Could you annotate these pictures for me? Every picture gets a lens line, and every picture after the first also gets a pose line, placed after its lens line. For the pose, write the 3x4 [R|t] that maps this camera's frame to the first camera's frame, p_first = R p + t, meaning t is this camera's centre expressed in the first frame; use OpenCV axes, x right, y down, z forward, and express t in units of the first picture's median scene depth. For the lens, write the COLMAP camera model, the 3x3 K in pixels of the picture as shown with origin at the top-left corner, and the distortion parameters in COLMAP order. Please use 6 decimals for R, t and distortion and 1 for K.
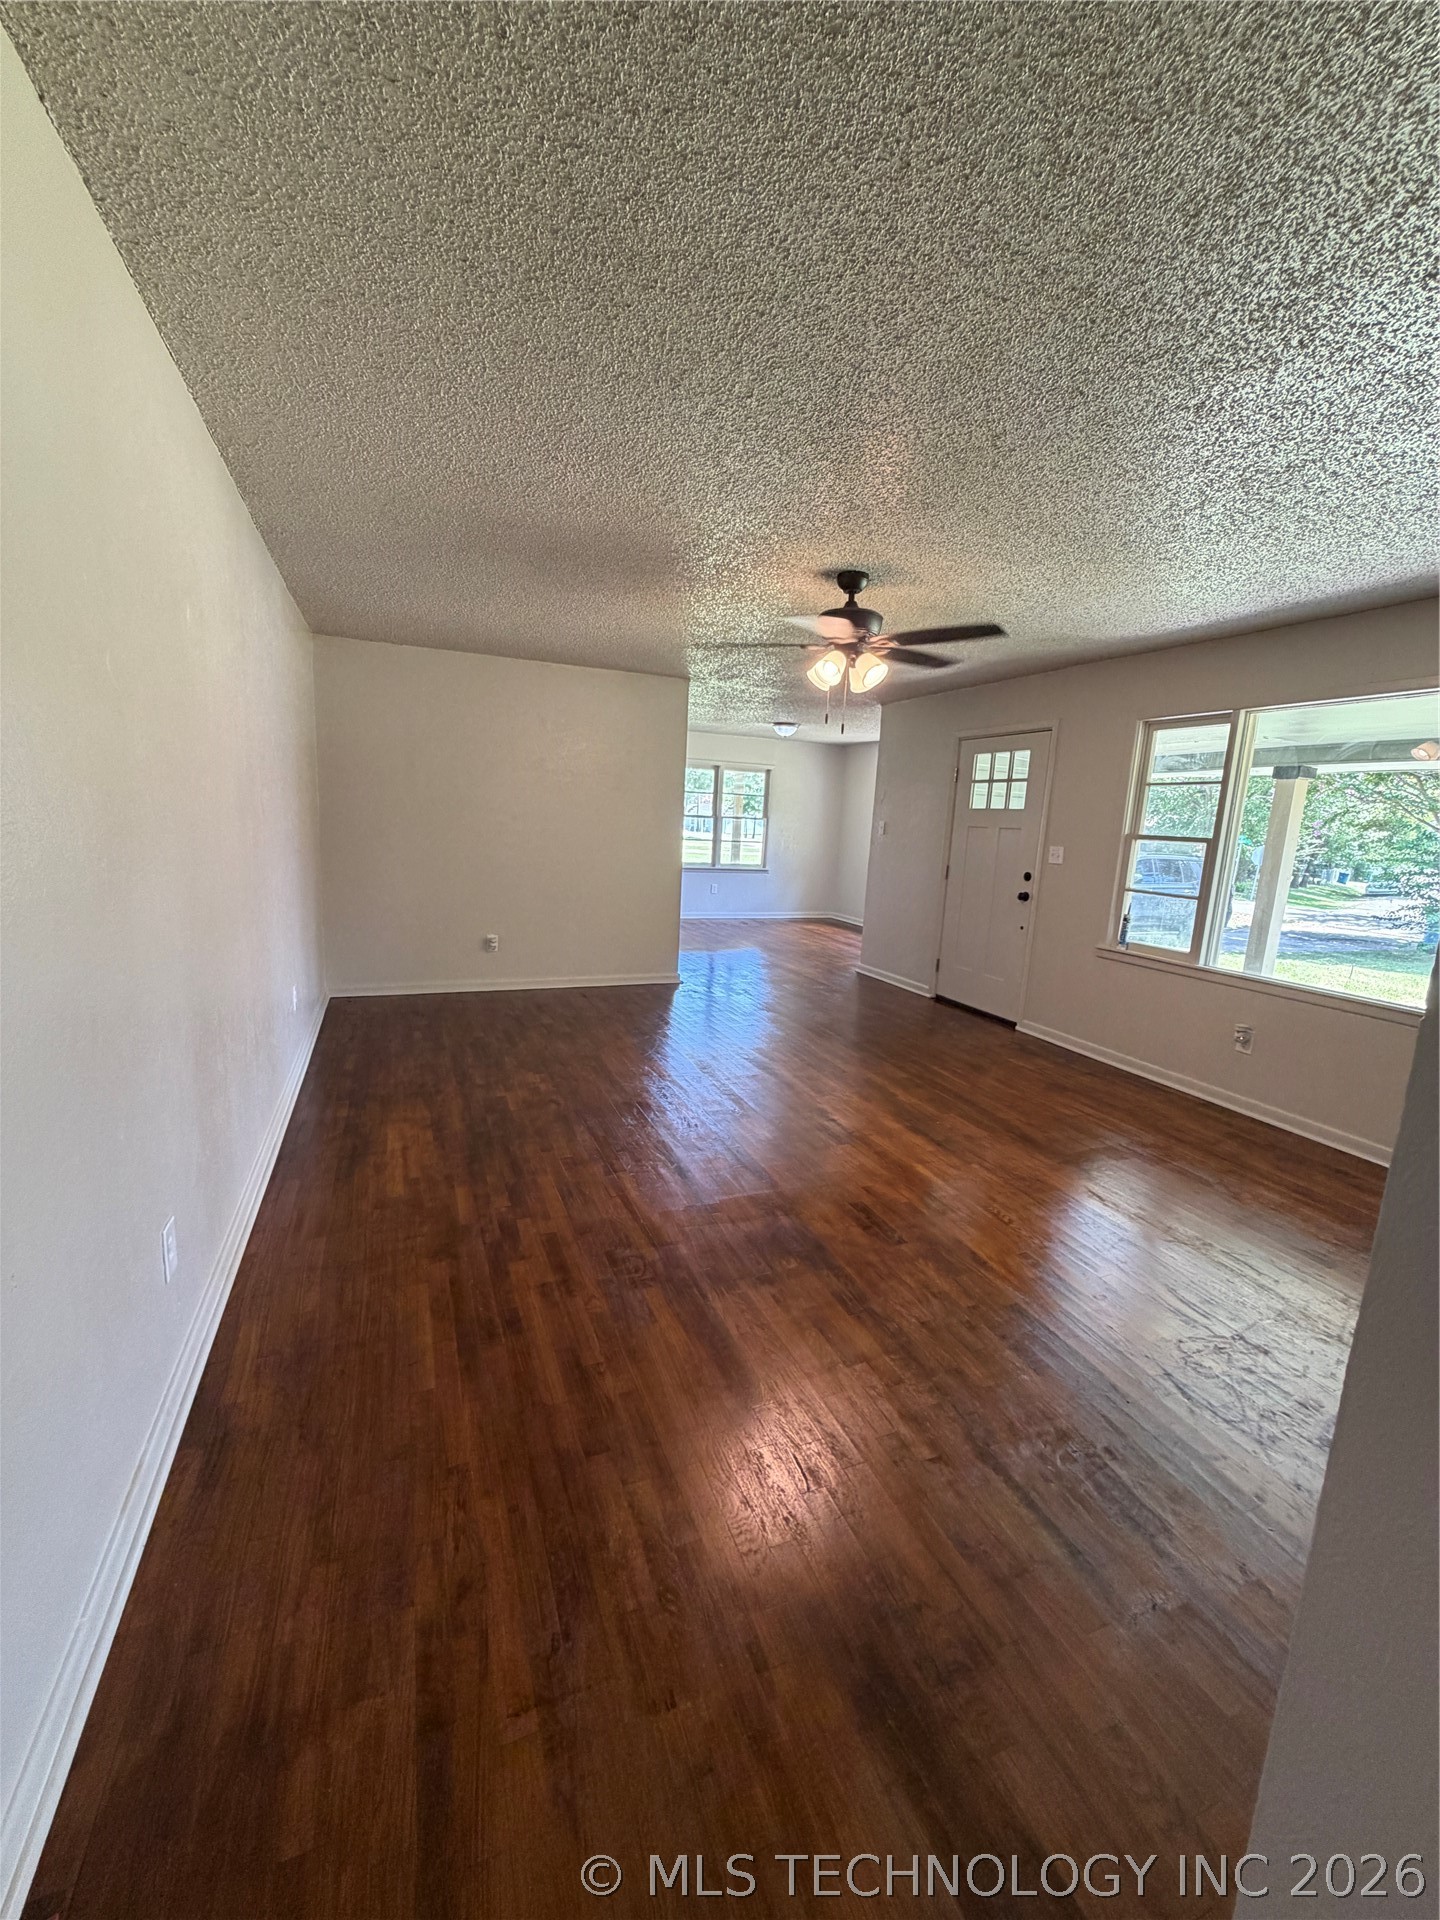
lens RADIAL K [[768.8, 0, 720.0], [0, 768.8, 960.0], [0, 0, 1]] dist [0.002114, -0.000078]
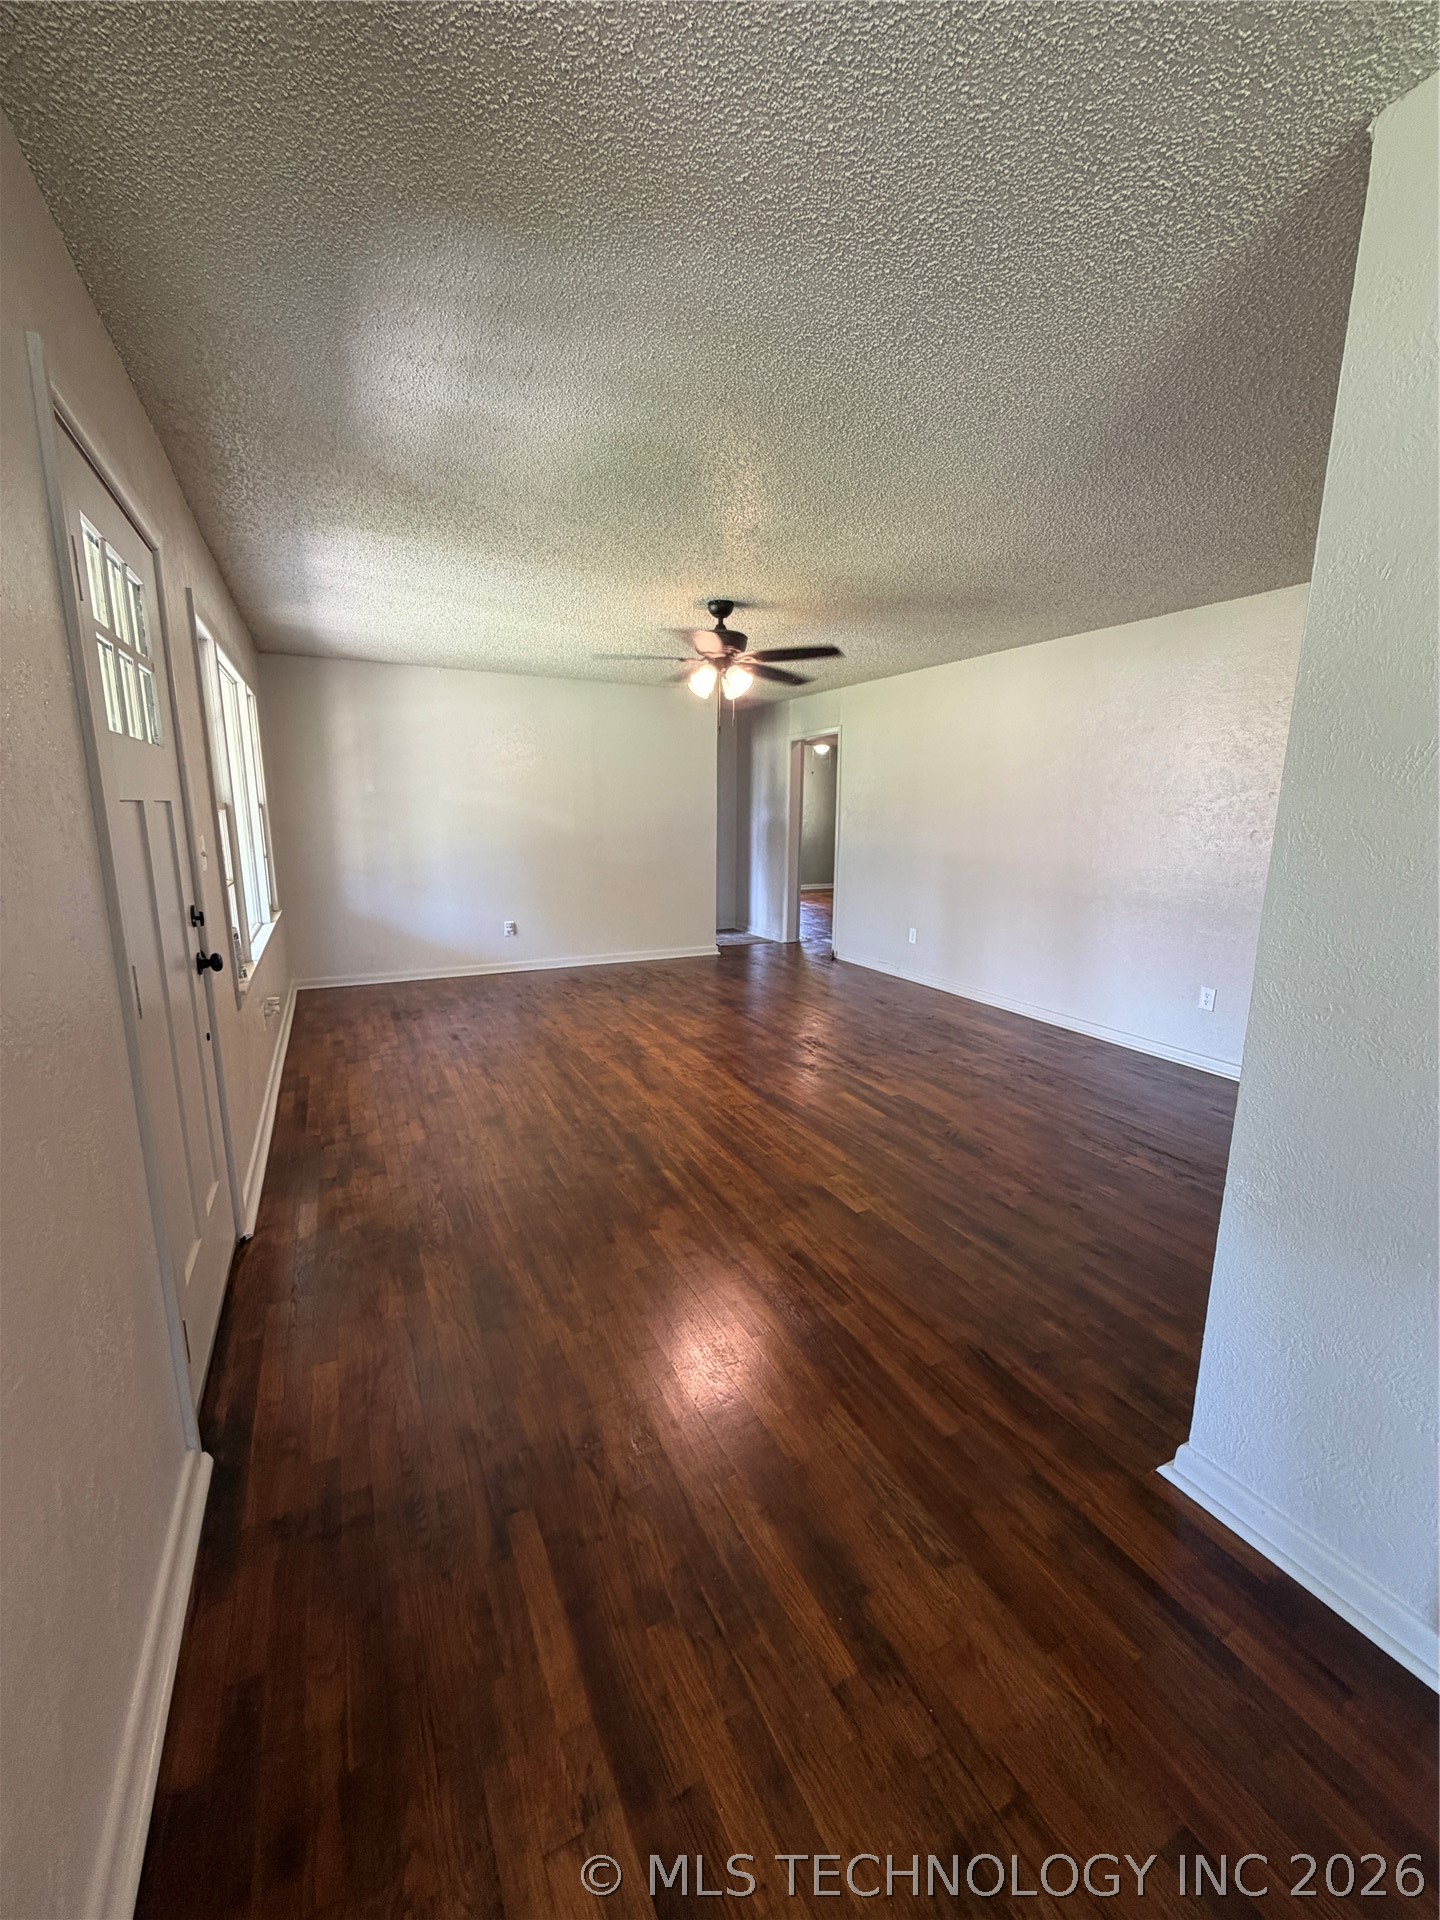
lens RADIAL K [[768.8, 0, 720.0], [0, 768.8, 960.0], [0, 0, 1]] dist [0.002114, -0.000078]
pose [[-0.996196, -0.036949, -0.078920, 0.212118], [-0.063793, 0.926190, 0.371620, -0.367747], [0.059364, 0.375241, -0.925024, 1.995895]]
